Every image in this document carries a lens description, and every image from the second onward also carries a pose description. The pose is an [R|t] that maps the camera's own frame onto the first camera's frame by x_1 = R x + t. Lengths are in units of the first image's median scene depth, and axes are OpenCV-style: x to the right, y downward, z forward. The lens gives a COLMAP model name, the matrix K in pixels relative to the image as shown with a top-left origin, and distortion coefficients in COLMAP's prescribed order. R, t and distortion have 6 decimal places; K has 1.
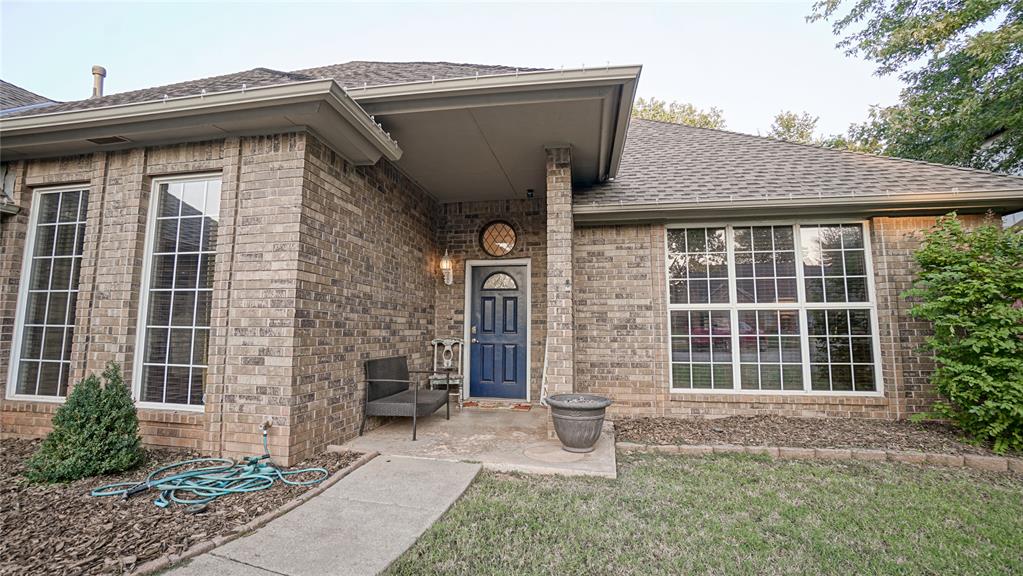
lens RADIAL K [[447.6, 0, 503.3], [0, 447.6, 267.6], [0, 0, 1]] dist [-0.060125, 0.021668]
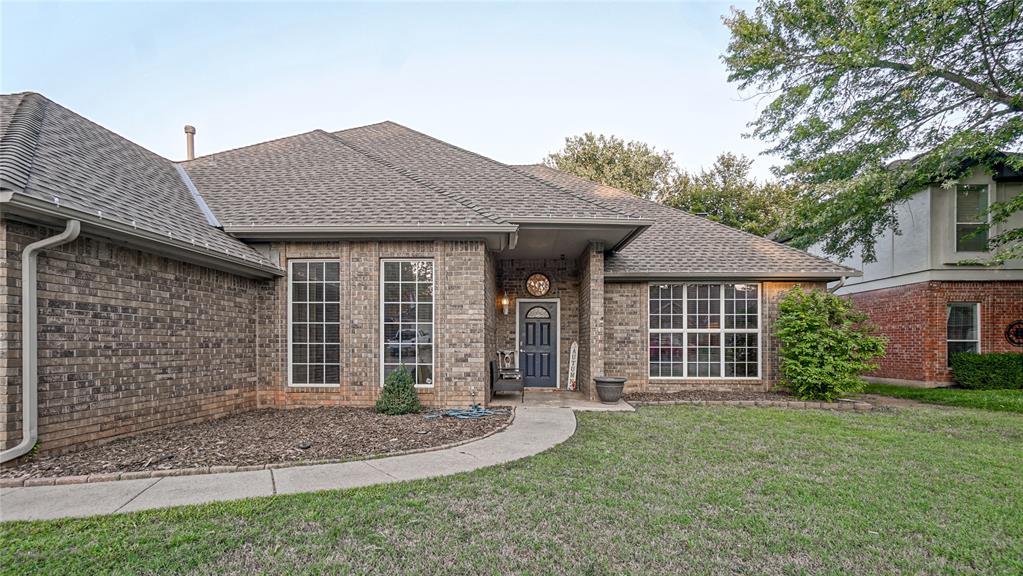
lens RADIAL K [[437.5, 0, 511.4], [0, 437.5, 329.3], [0, 0, 1]] dist [-0.001276, -0.000007]
pose [[0.990892, 0.000890, 0.134655, -0.420836], [-0.014817, 0.994627, 0.102461, -0.090199], [-0.133840, -0.103523, 0.985581, -0.661235]]
